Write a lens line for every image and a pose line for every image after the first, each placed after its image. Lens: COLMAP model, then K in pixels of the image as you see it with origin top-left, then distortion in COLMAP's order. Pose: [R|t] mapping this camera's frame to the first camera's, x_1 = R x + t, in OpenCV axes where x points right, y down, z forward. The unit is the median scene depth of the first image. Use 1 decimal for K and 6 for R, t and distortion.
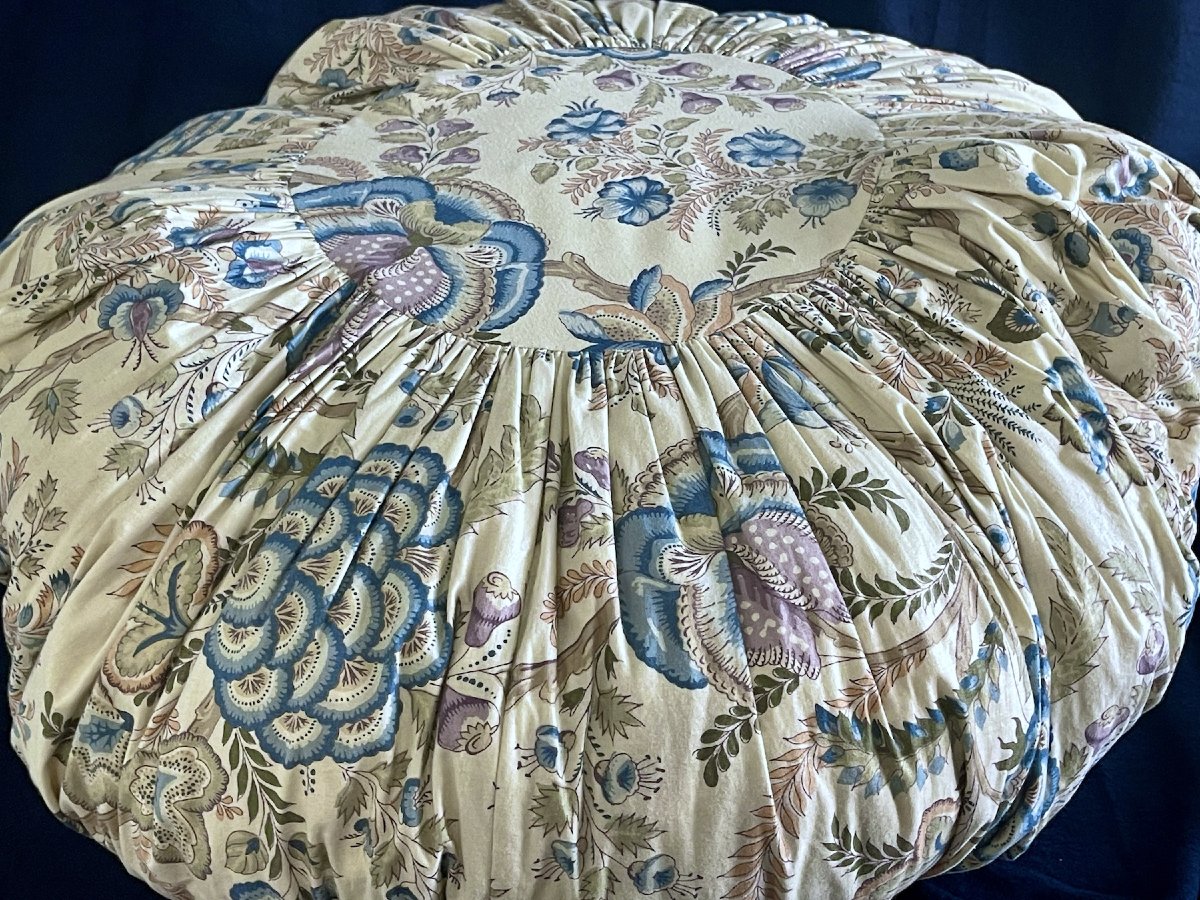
lens RADIAL K [[1484.5, 0, 600.0], [0, 1484.5, 450.0], [0, 0, 1]] dist [0.168224, -0.606109]
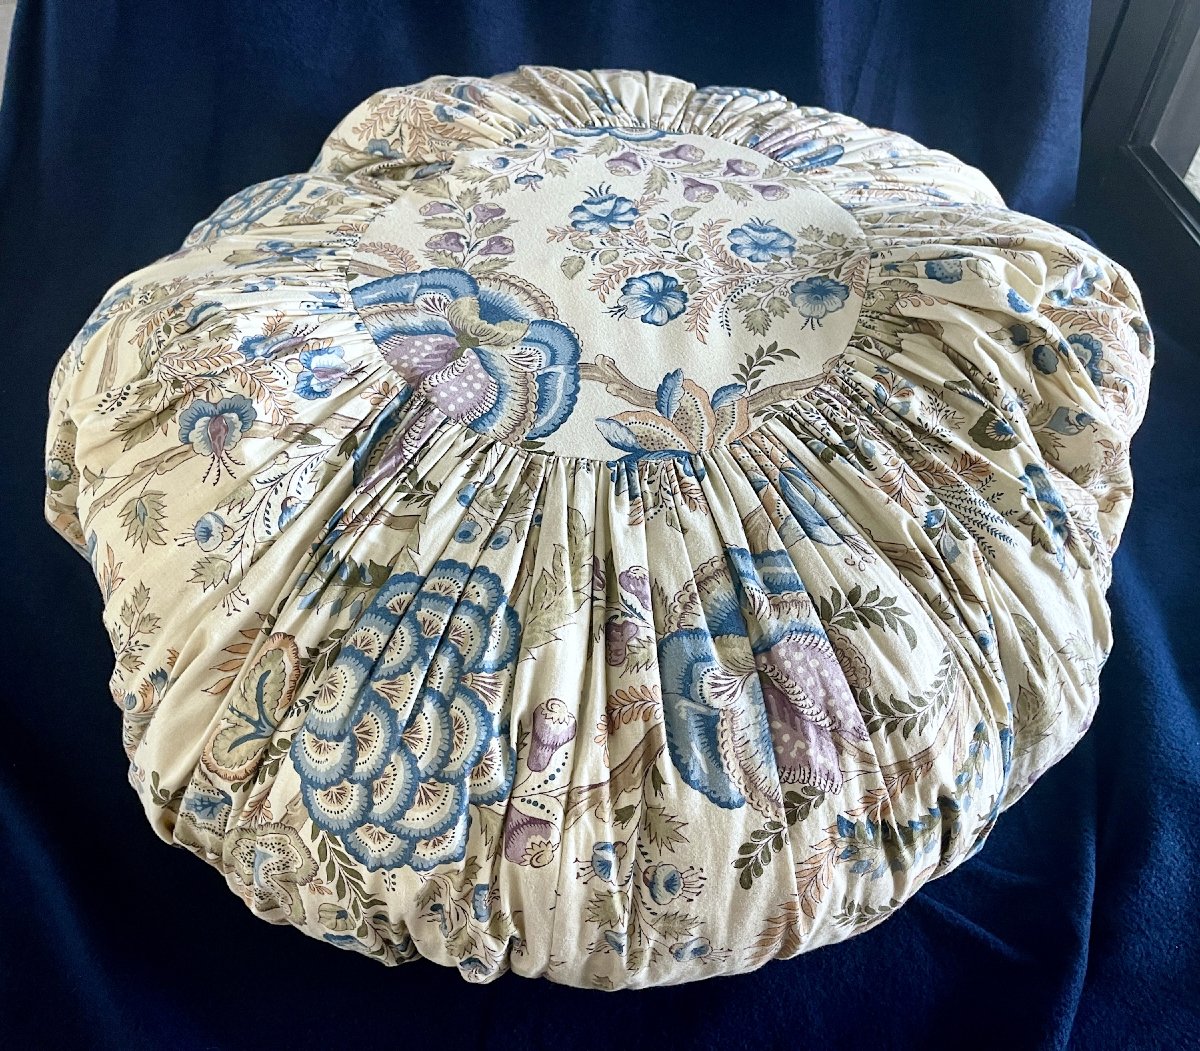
lens RADIAL K [[979.5, 0, 594.5], [0, 979.5, 528.3], [0, 0, 1]] dist [0.080891, -0.170821]
pose [[0.999143, 0.001389, 0.041366, -0.062824], [-0.009186, 0.981952, 0.188906, -0.161778], [-0.040357, -0.189124, 0.981124, 0.275820]]
